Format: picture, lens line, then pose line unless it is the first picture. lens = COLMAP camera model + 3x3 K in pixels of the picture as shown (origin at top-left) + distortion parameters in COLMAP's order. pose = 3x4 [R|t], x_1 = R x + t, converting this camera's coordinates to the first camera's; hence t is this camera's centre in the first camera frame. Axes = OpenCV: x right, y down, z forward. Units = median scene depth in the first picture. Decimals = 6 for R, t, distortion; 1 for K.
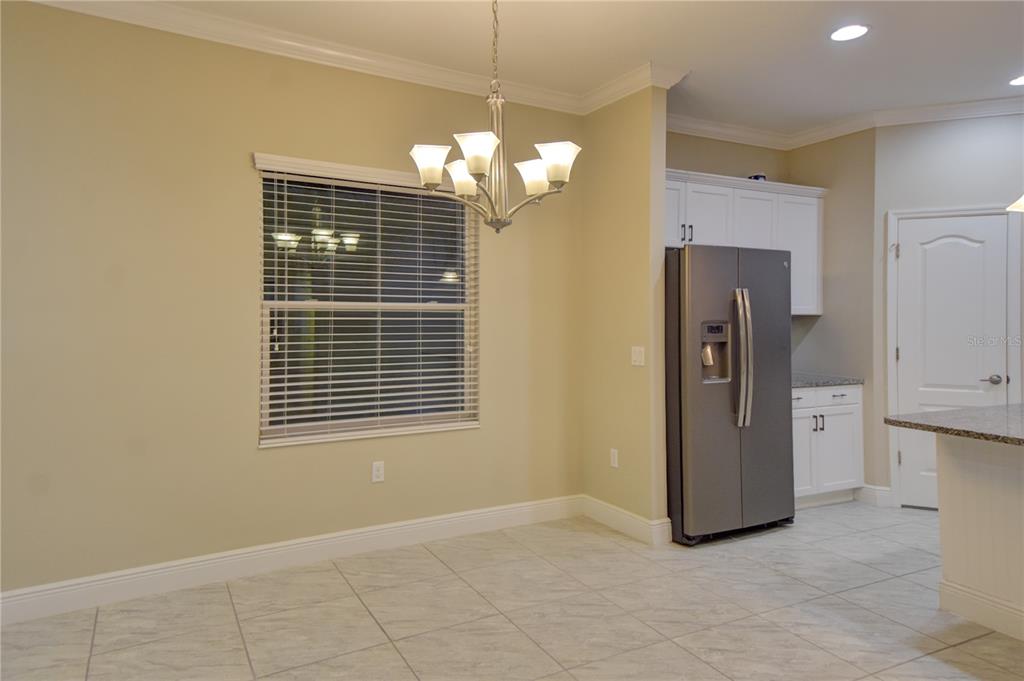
lens RADIAL K [[648.4, 0, 511.3], [0, 648.4, 310.9], [0, 0, 1]] dist [0.088851, 0.000565]
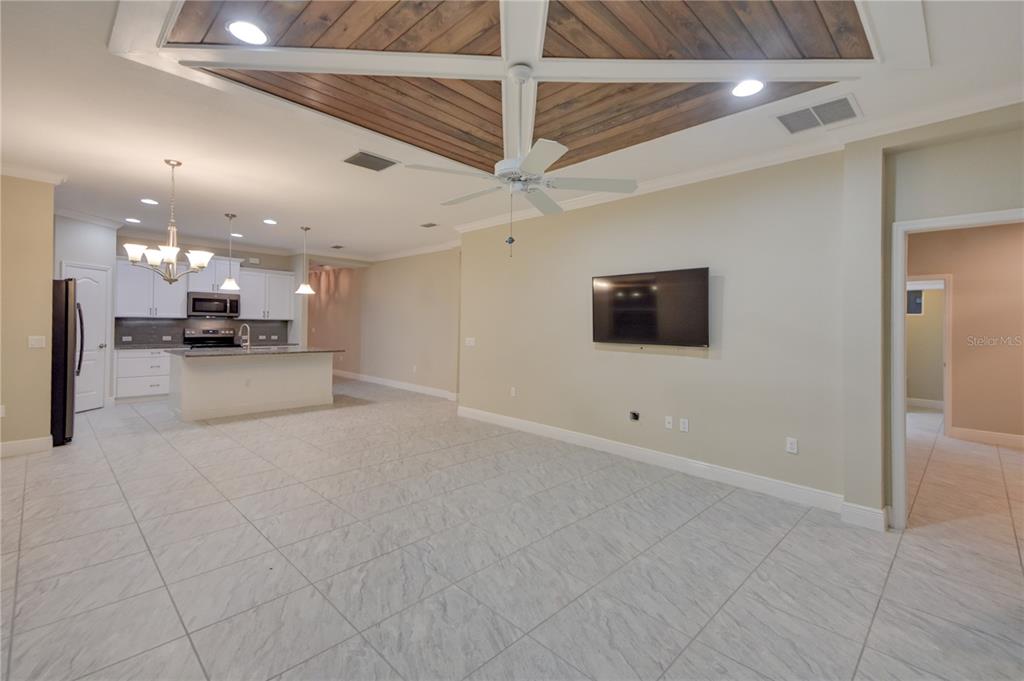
lens RADIAL K [[445.1, 0, 510.0], [0, 445.1, 322.0], [0, 0, 1]] dist [0.077773, -0.031316]
pose [[-0.279991, -0.007415, 0.959974, -1.233593], [-0.026974, 0.999636, -0.000146, -0.012451], [-0.959624, -0.025935, -0.280089, 0.179670]]
